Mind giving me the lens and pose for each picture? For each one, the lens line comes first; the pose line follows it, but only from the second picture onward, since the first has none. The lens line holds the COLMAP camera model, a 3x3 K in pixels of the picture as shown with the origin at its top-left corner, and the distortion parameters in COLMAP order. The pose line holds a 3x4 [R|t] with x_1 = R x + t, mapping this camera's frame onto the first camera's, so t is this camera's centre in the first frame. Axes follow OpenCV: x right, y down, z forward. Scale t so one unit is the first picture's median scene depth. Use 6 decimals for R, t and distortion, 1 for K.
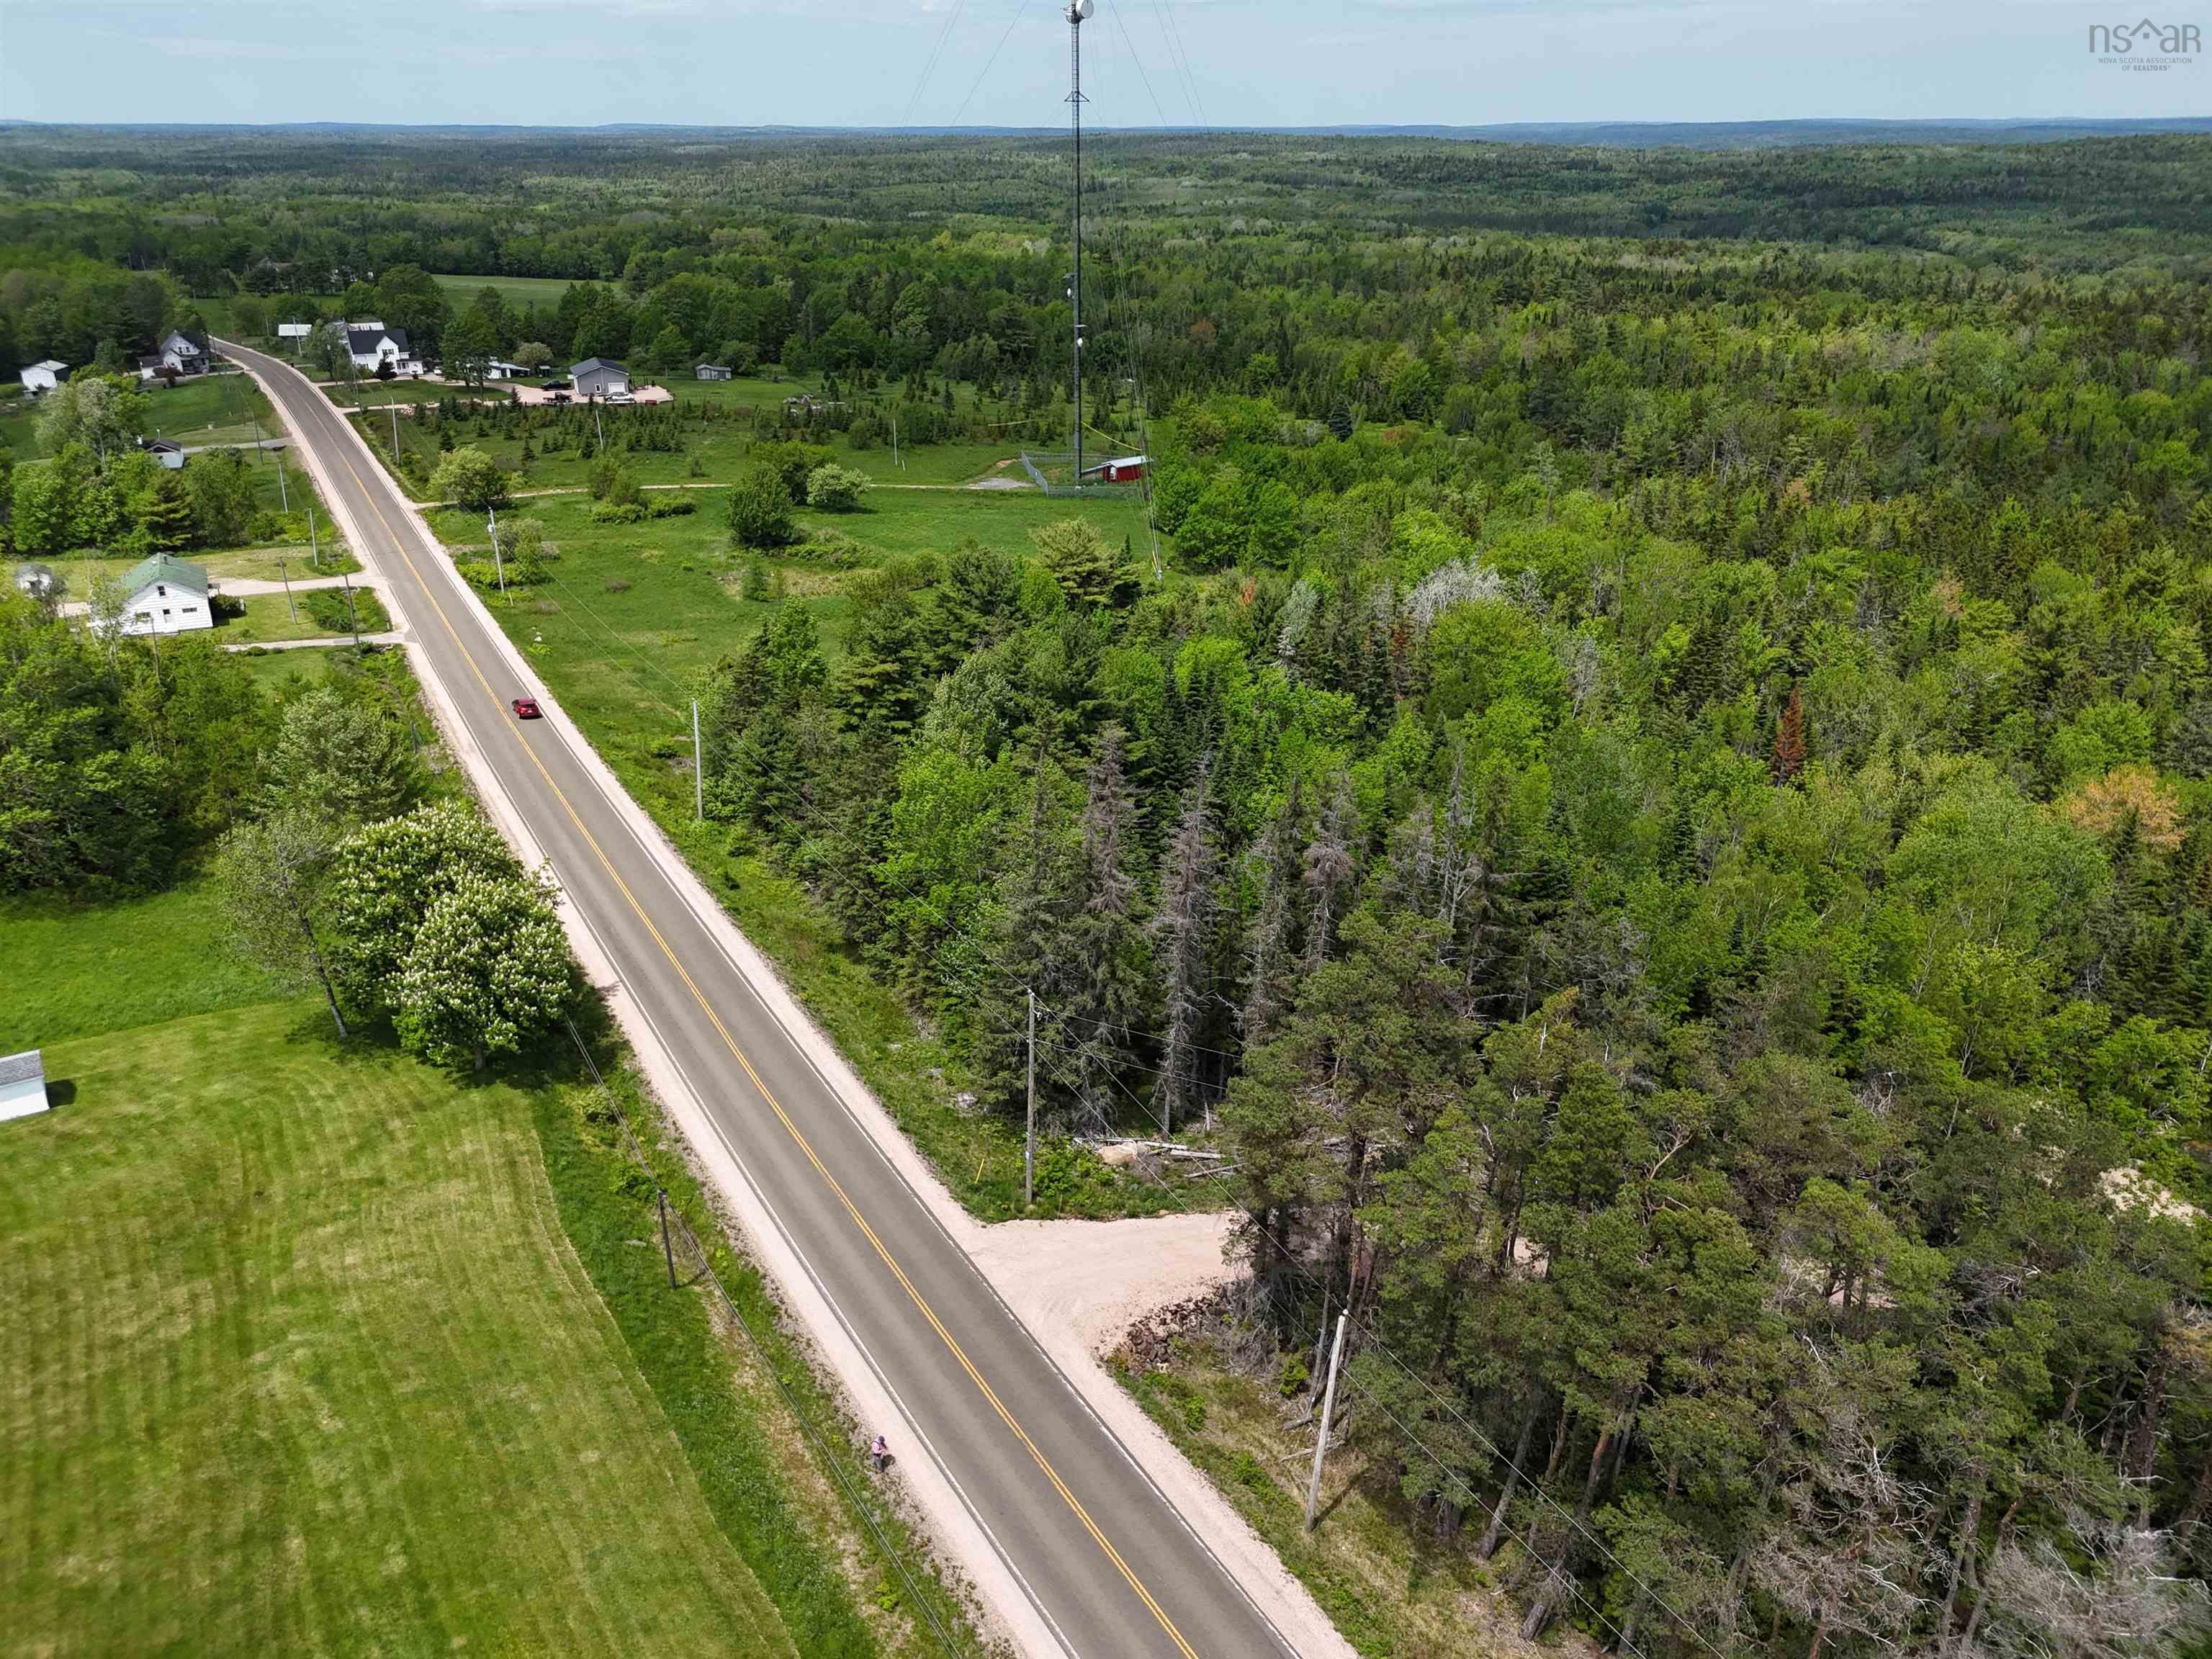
lens RADIAL K [[1628.2, 0, 1106.0], [0, 1628.2, 829.5], [0, 0, 1]] dist [0.069042, -0.060024]
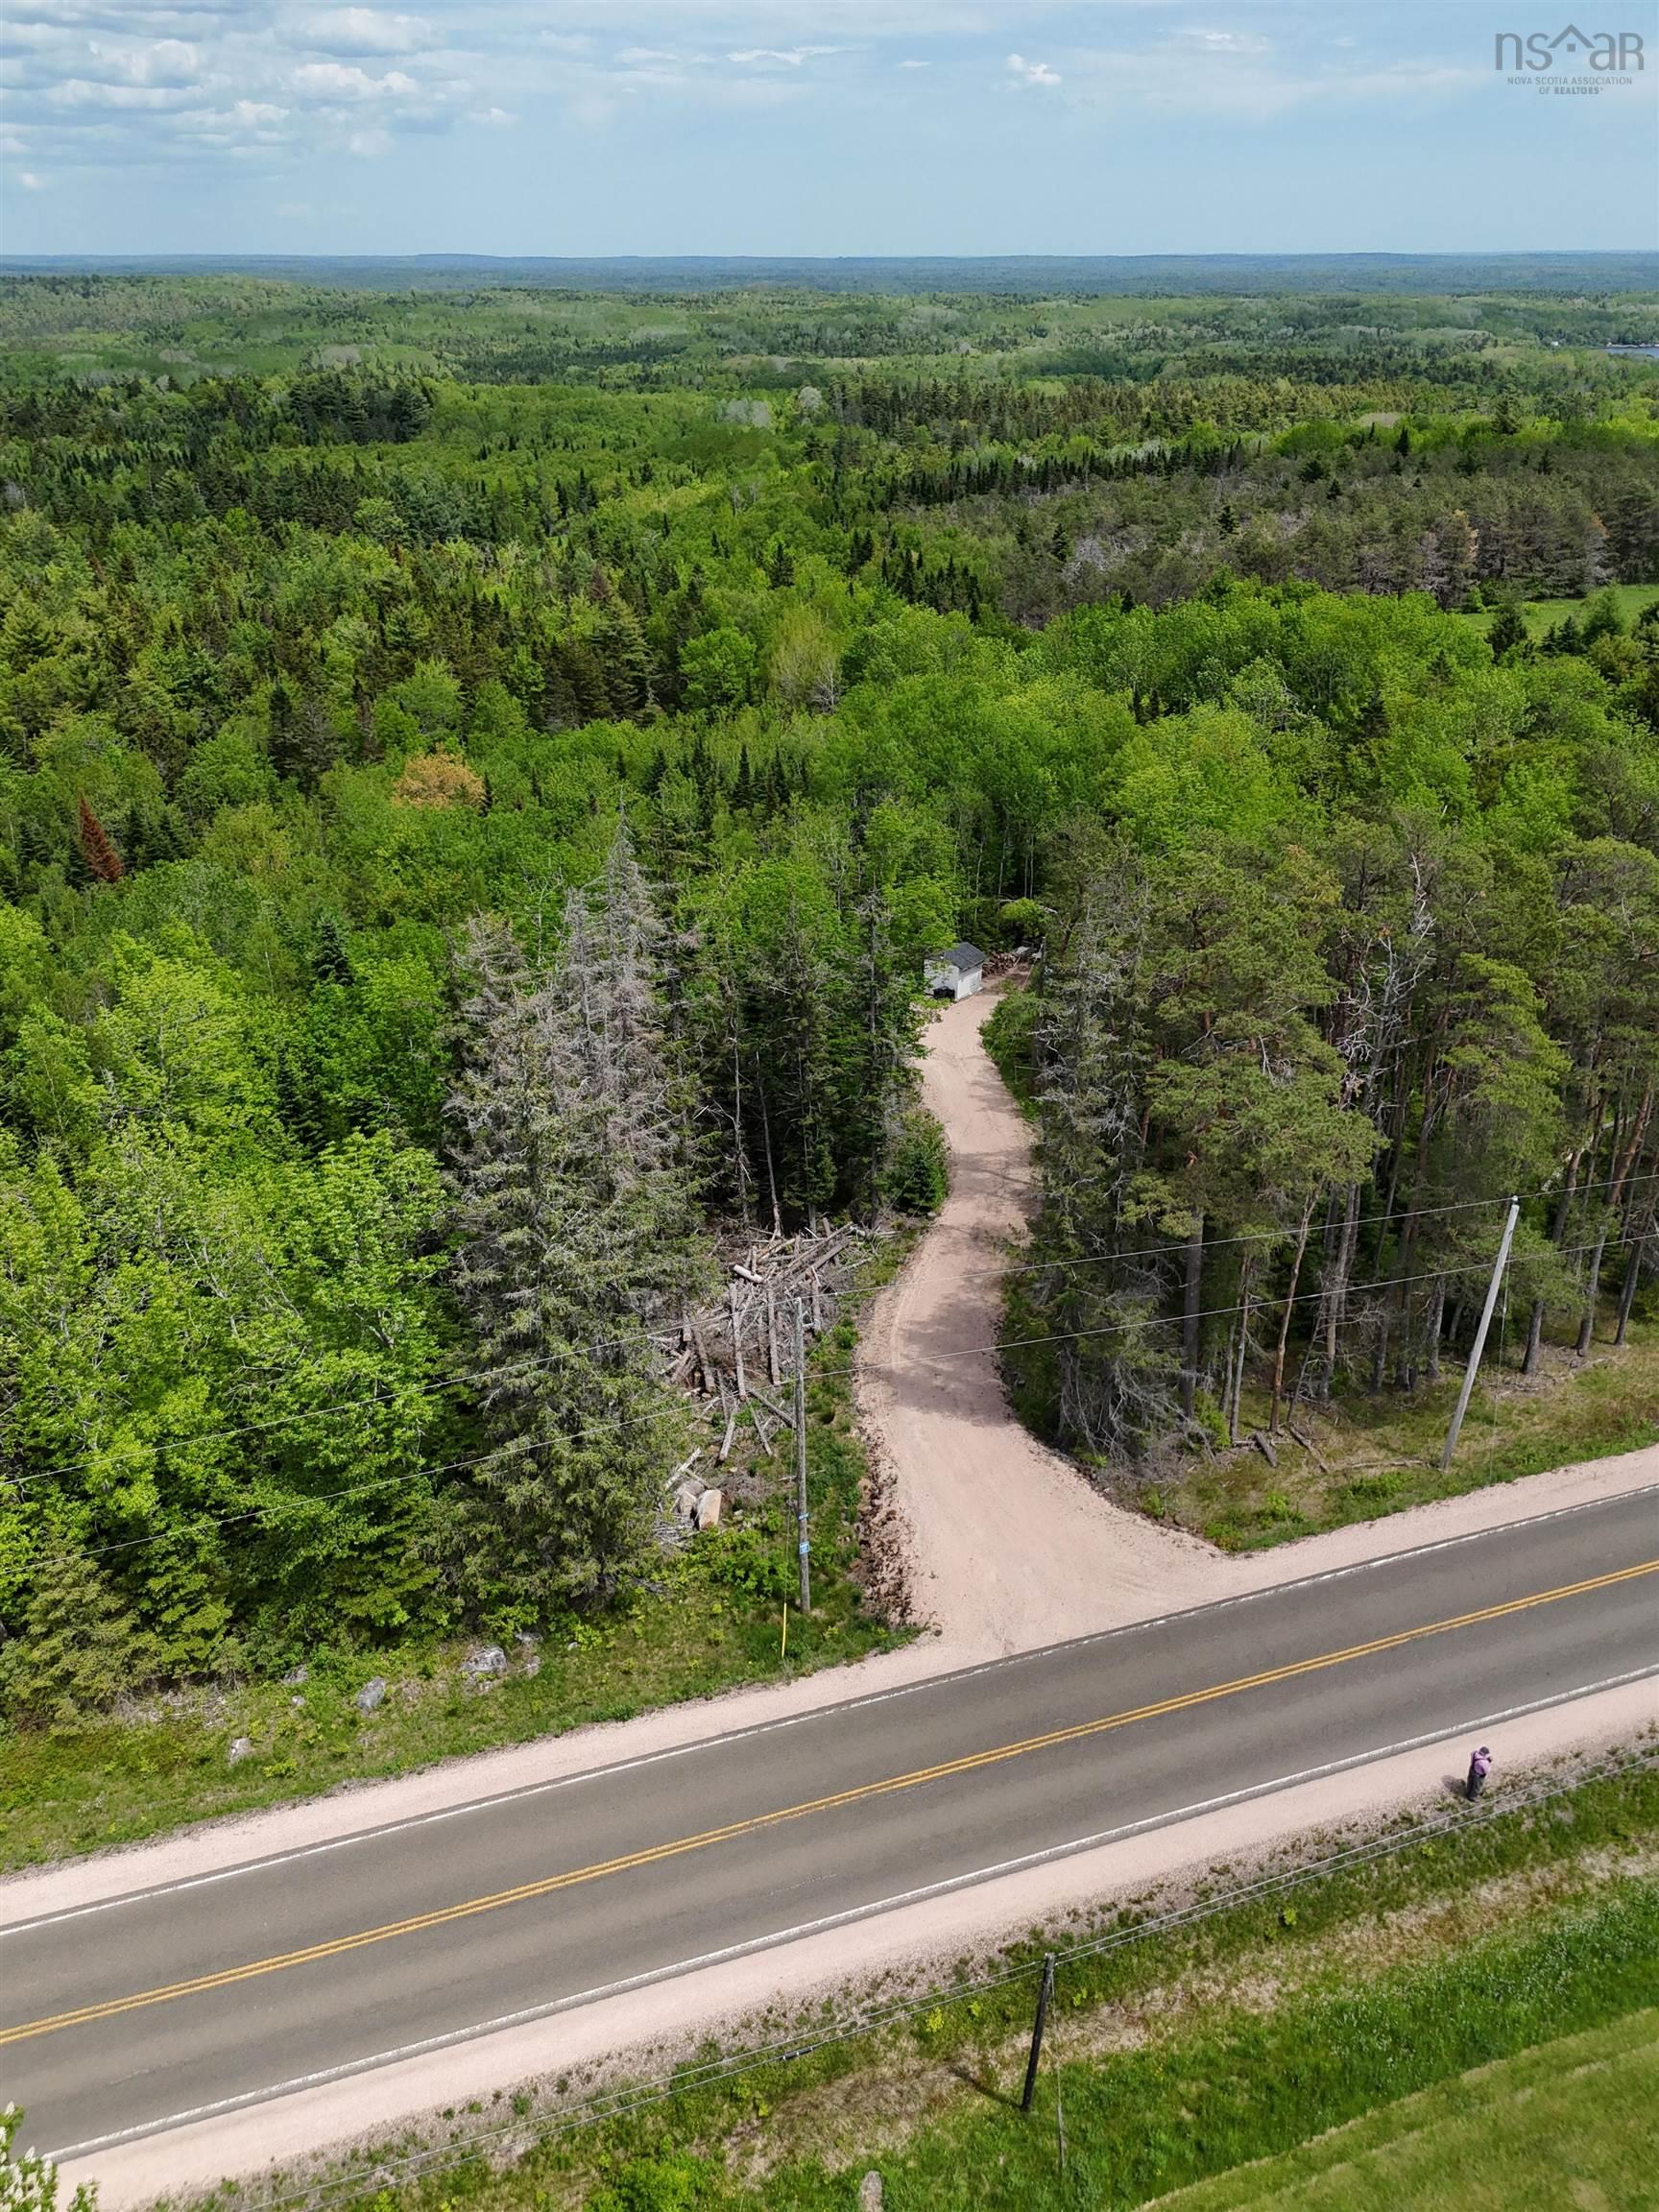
lens RADIAL K [[1628.2, 0, 840.2], [0, 1628.2, 1104.8], [0, 0, 1]] dist [0.069042, -0.060024]
pose [[0.210976, -0.453962, 0.865684, -0.618633], [0.385053, 0.852607, 0.353263, -0.198489], [-0.898456, 0.258804, 0.354679, 0.852430]]
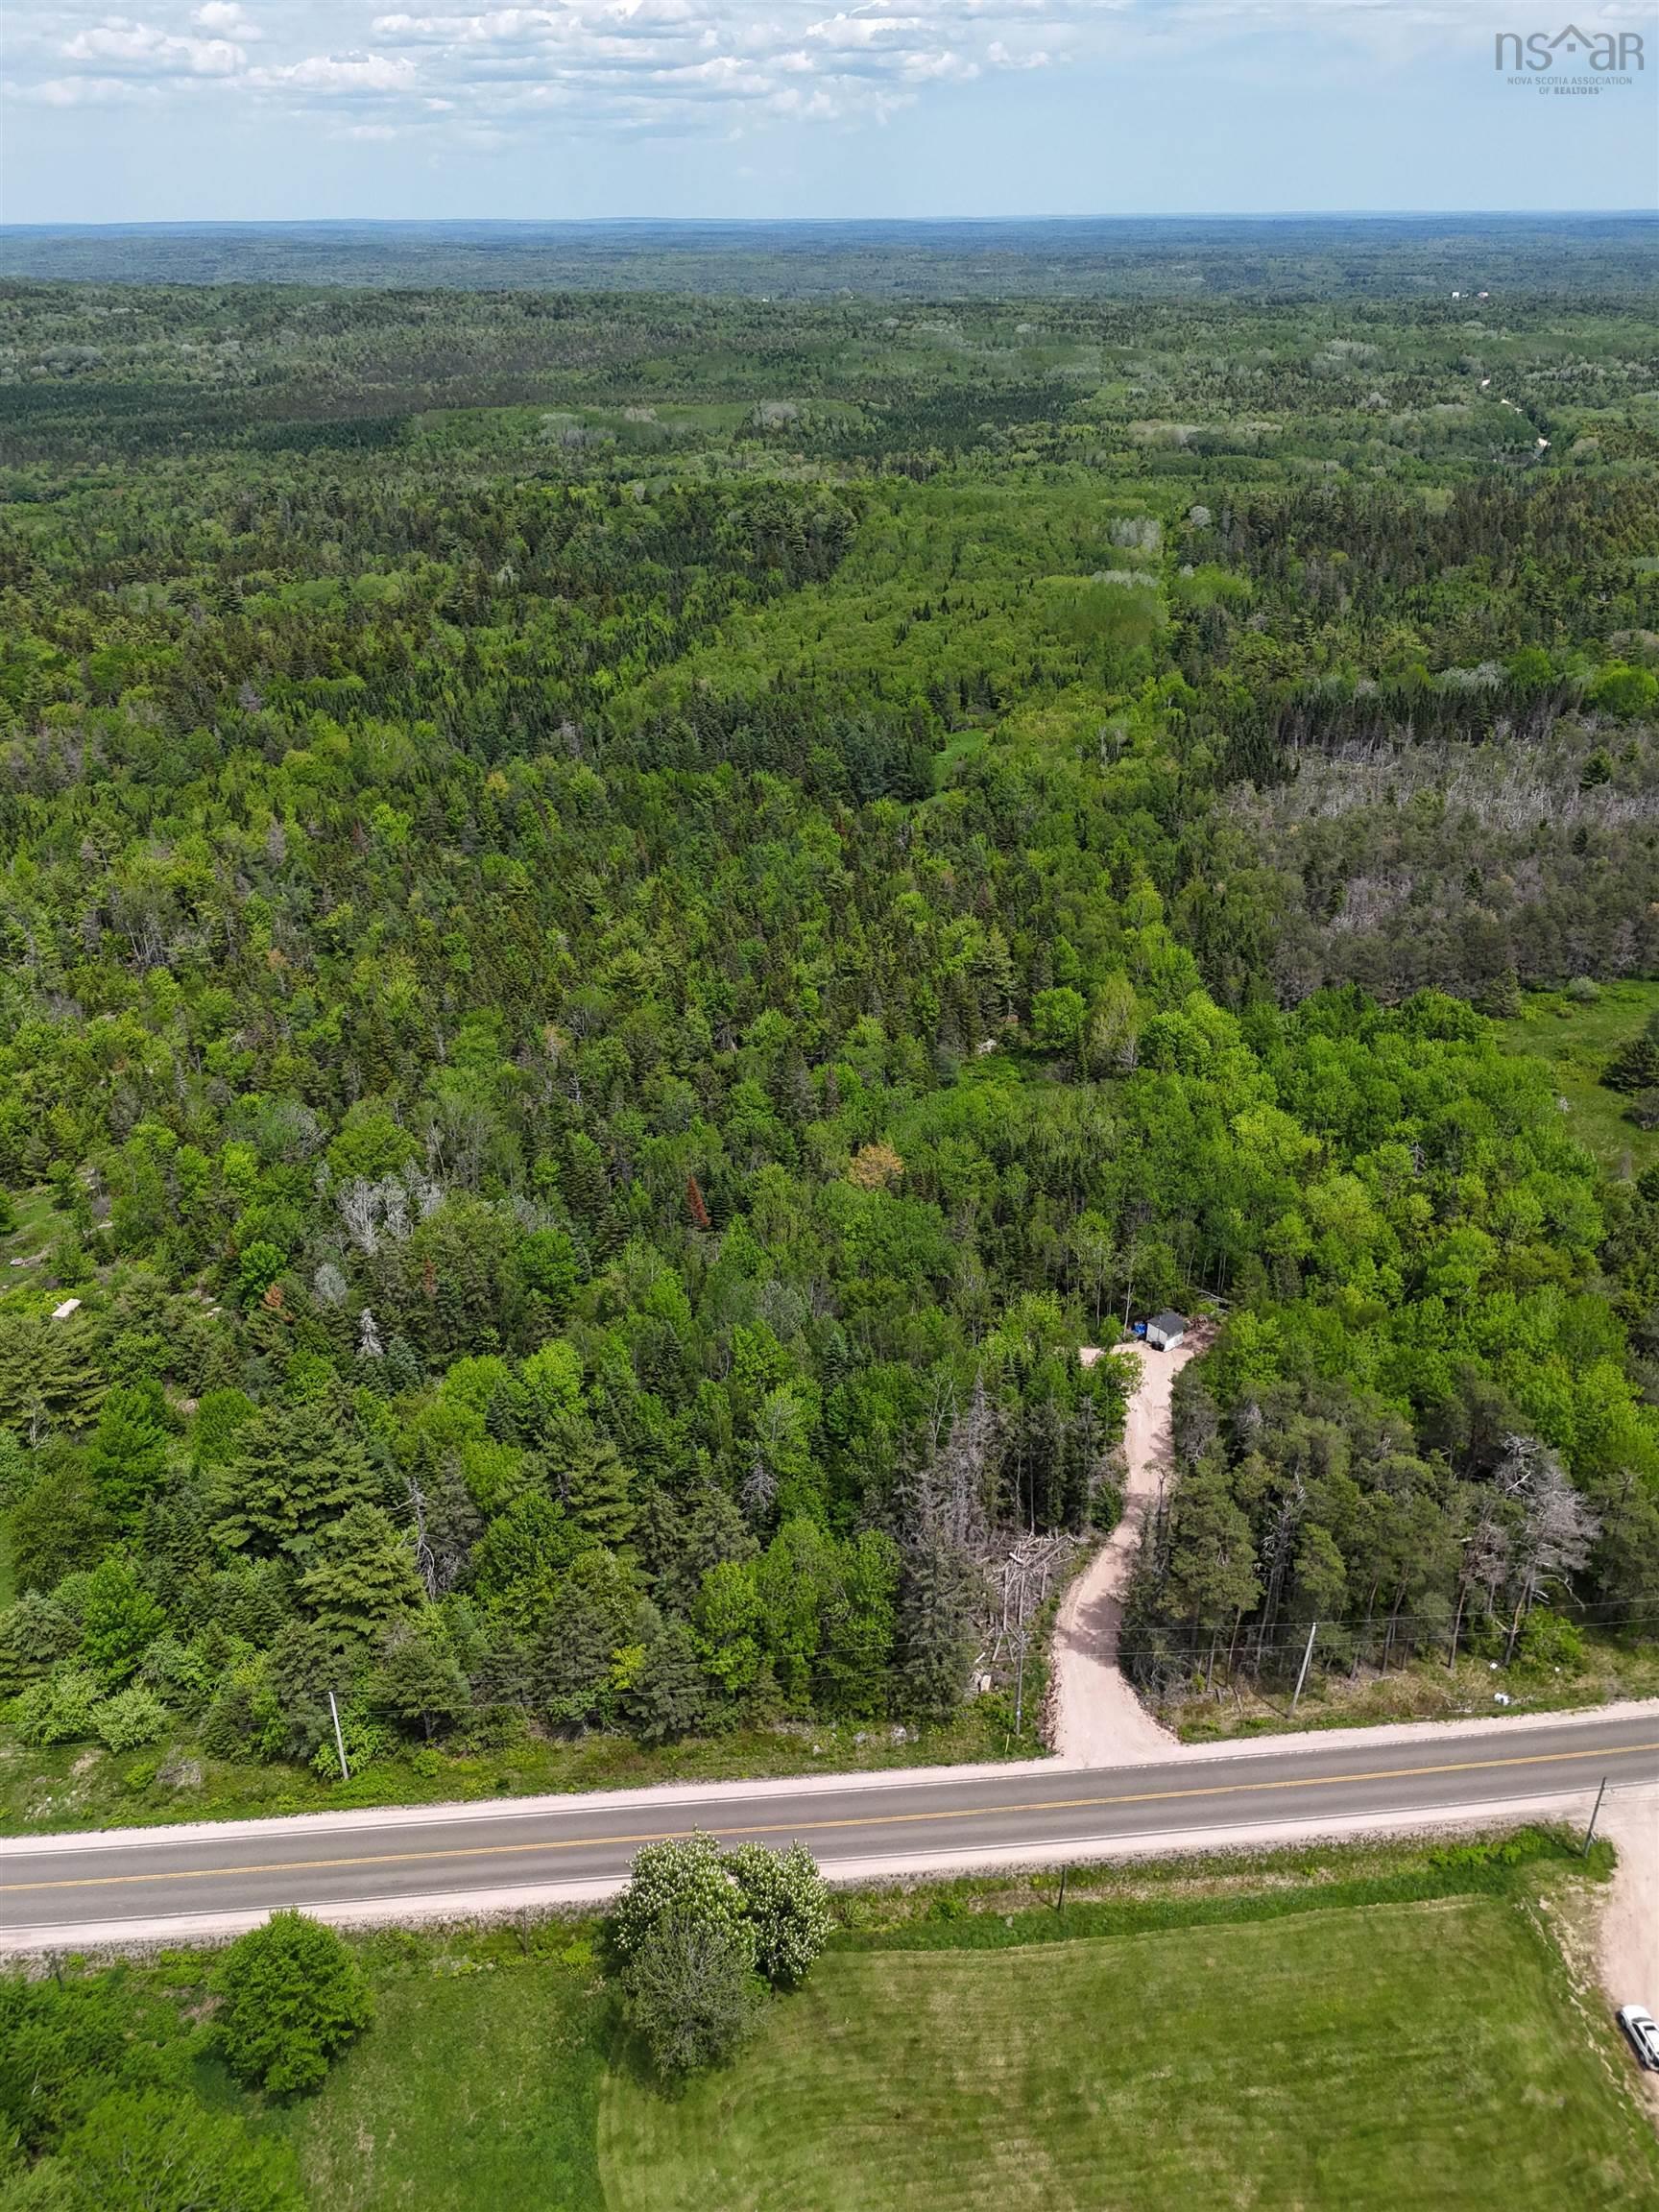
lens RADIAL K [[1628.2, 0, 840.2], [0, 1628.2, 1104.8], [0, 0, 1]] dist [0.069042, -0.060024]
pose [[0.426183, -0.437545, 0.791784, -1.451126], [0.361817, 0.884641, 0.294108, -1.123371], [-0.829130, 0.161137, 0.535330, 0.148860]]
